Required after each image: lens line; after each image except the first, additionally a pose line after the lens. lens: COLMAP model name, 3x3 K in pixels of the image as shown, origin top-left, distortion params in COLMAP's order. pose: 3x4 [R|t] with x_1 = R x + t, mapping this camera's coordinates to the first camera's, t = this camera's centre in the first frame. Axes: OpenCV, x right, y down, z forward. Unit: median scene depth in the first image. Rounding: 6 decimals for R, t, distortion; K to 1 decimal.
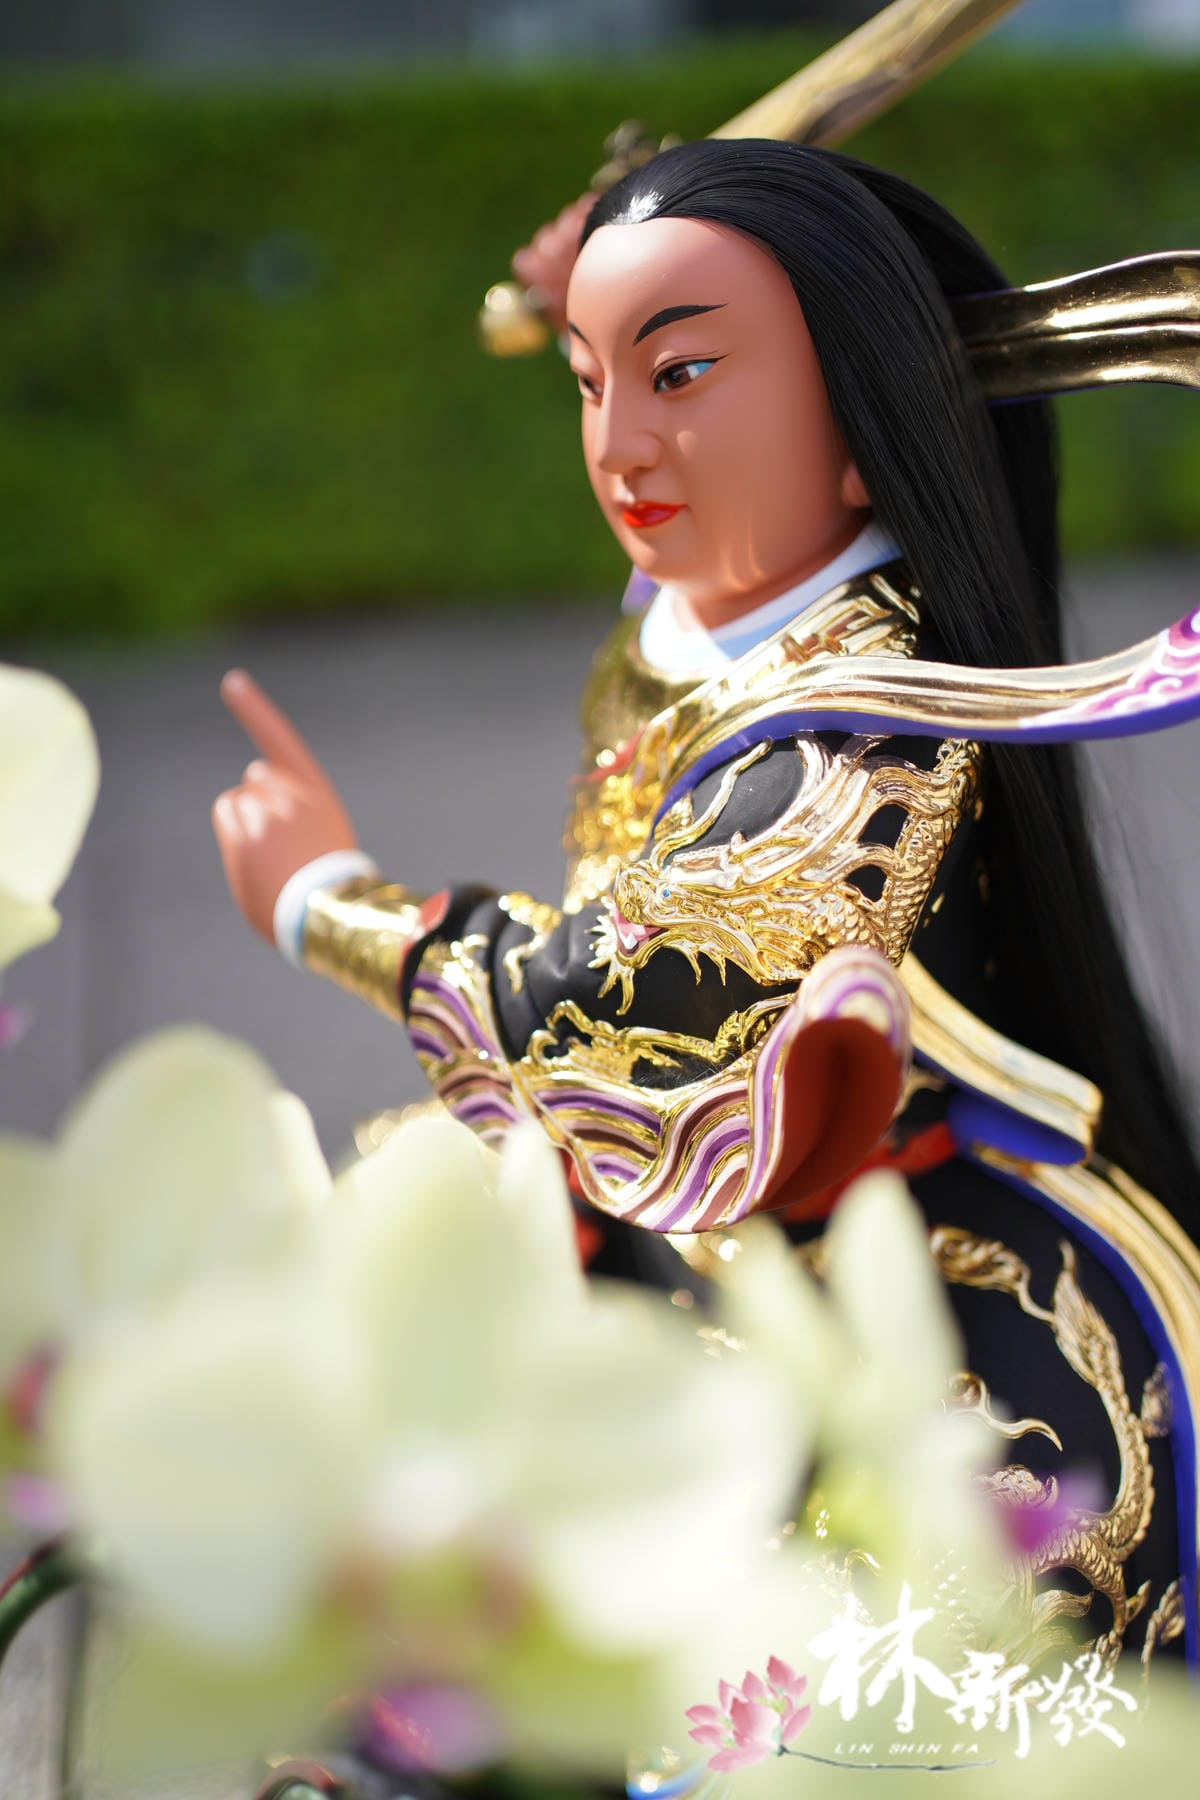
lens RADIAL K [[1830.3, 0, 591.4], [0, 1830.3, 909.3], [0, 0, 1]] dist [0.020871, 0.000000]
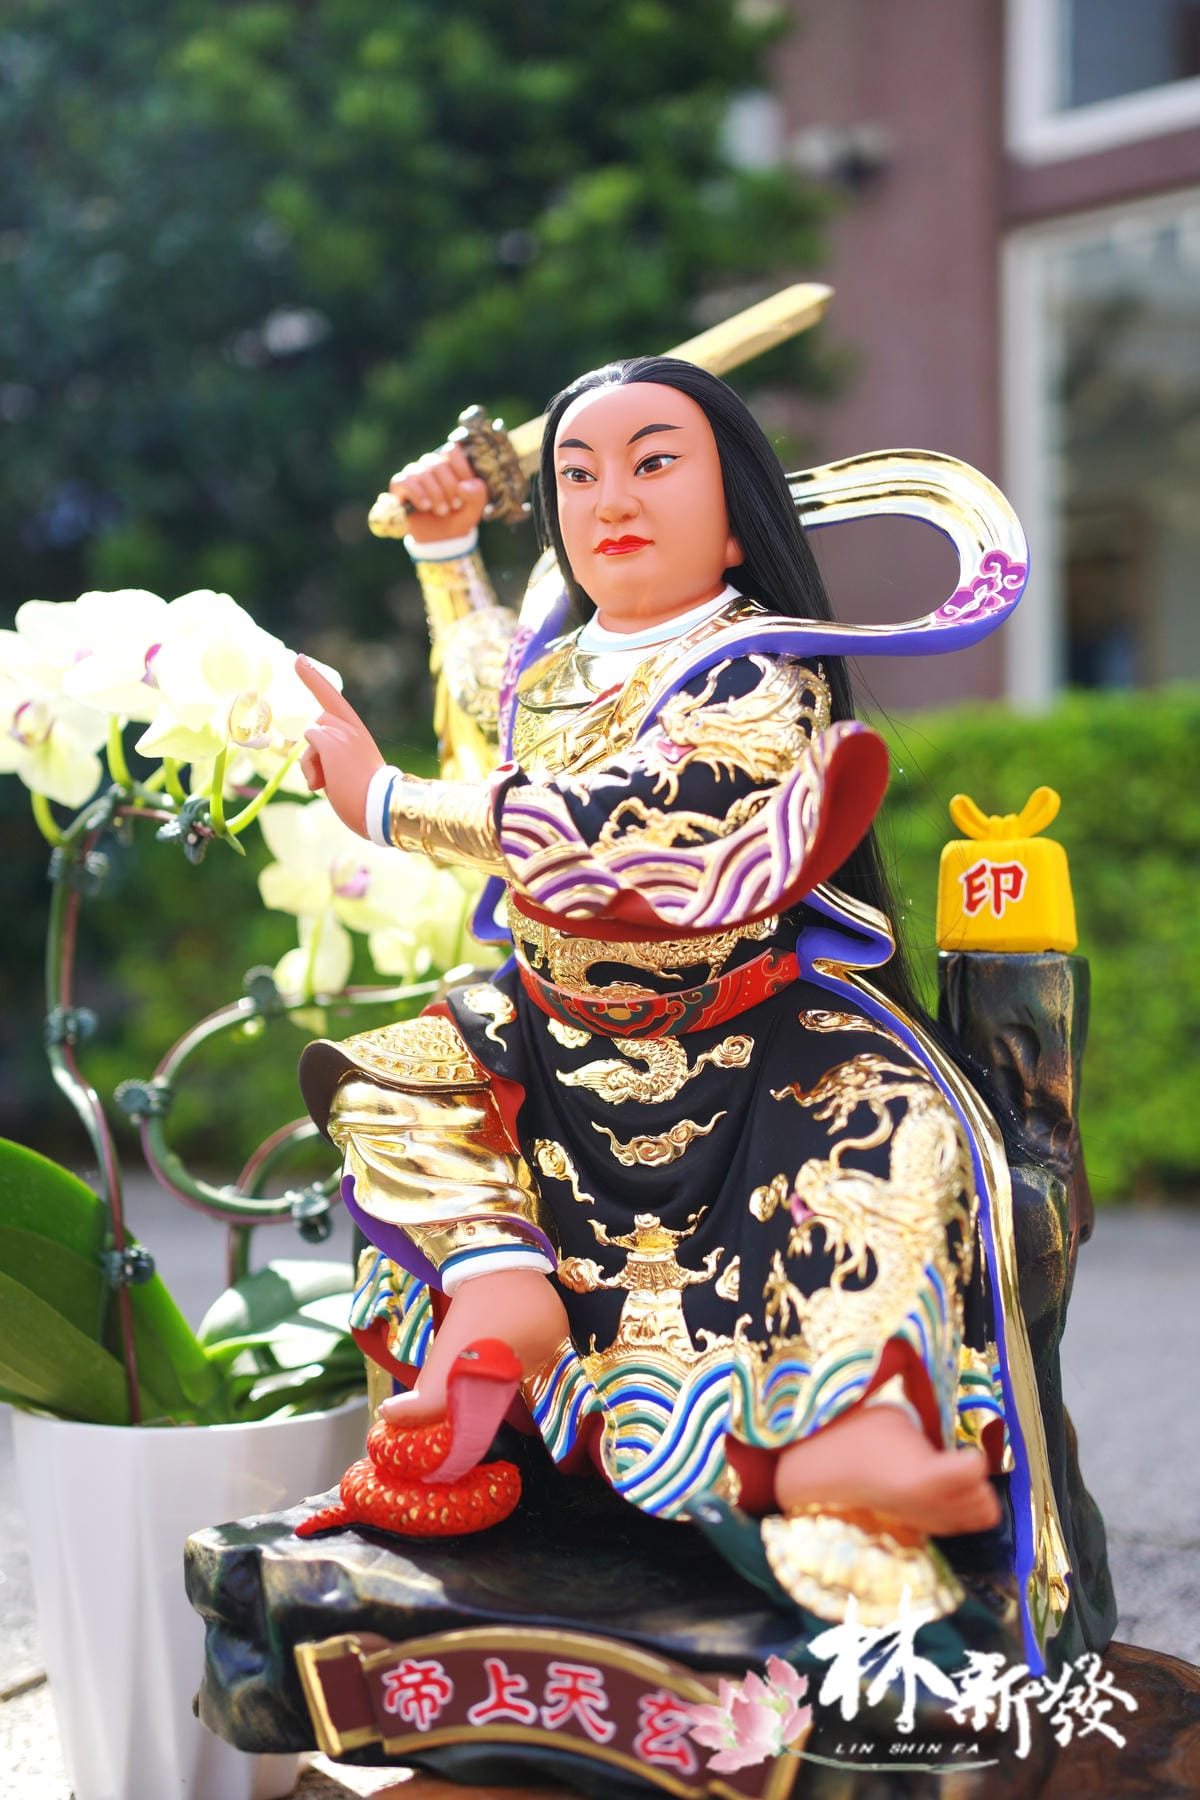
lens RADIAL K [[1936.2, 0, 583.6], [0, 1936.2, 890.9], [0, 0, 1]] dist [0.001533, 0.000000]
pose [[0.886353, 0.079888, 0.456065, -0.796193], [0.098887, 0.929613, -0.355023, 0.706756], [-0.452326, 0.359775, 0.816065, -0.292491]]
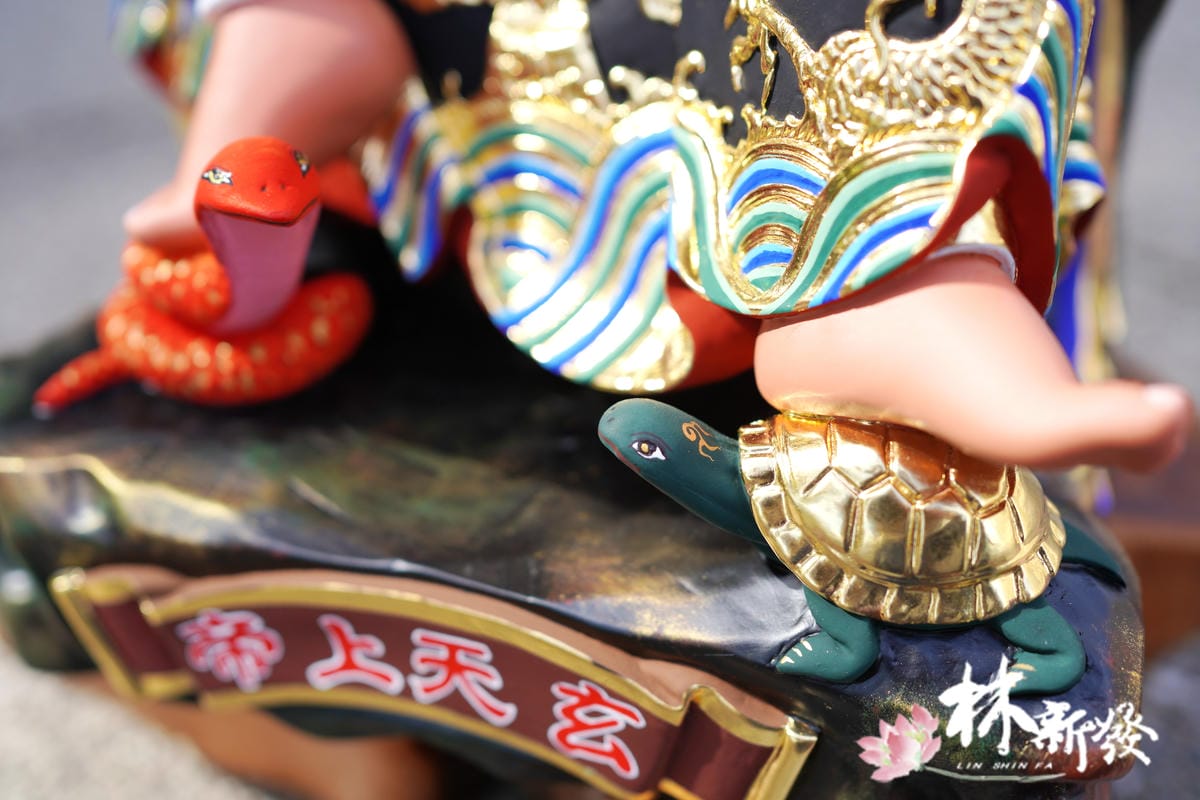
lens RADIAL K [[1290.8, 0, 603.5], [0, 1290.8, 398.6], [0, 0, 1]] dist [0.001533, 0.000000]
pose [[0.858592, -0.268570, 0.436681, -0.254522], [0.167293, 0.951945, 0.256542, 0.460102], [-0.484595, -0.147212, 0.862262, 0.569420]]
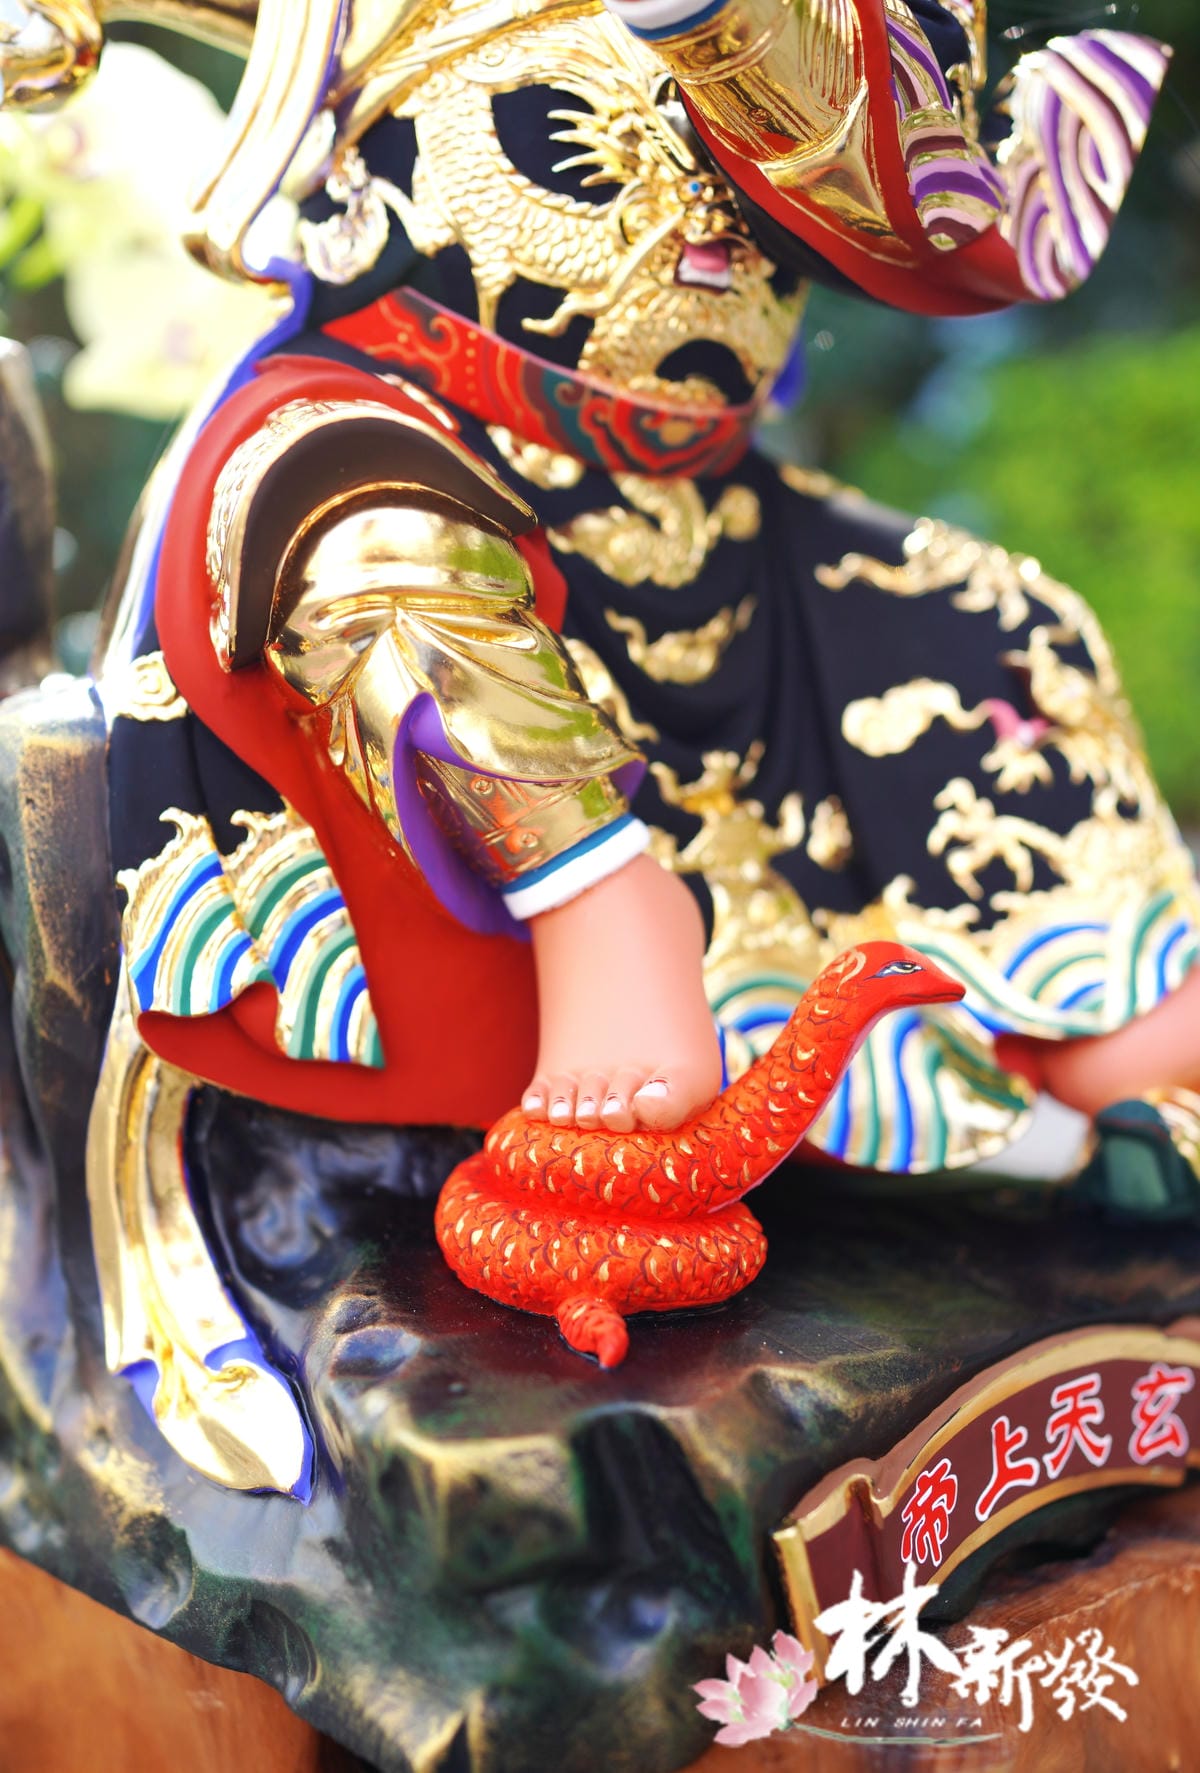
lens RADIAL K [[1943.8, 0, 542.7], [0, 1943.8, 966.2], [0, 0, 1]] dist [-0.004031, 0.000000]
pose [[-0.036857, -0.083399, 0.995834, -1.066059], [0.297407, 0.950442, 0.090604, 0.345121], [-0.954039, 0.299507, -0.010227, 1.373458]]
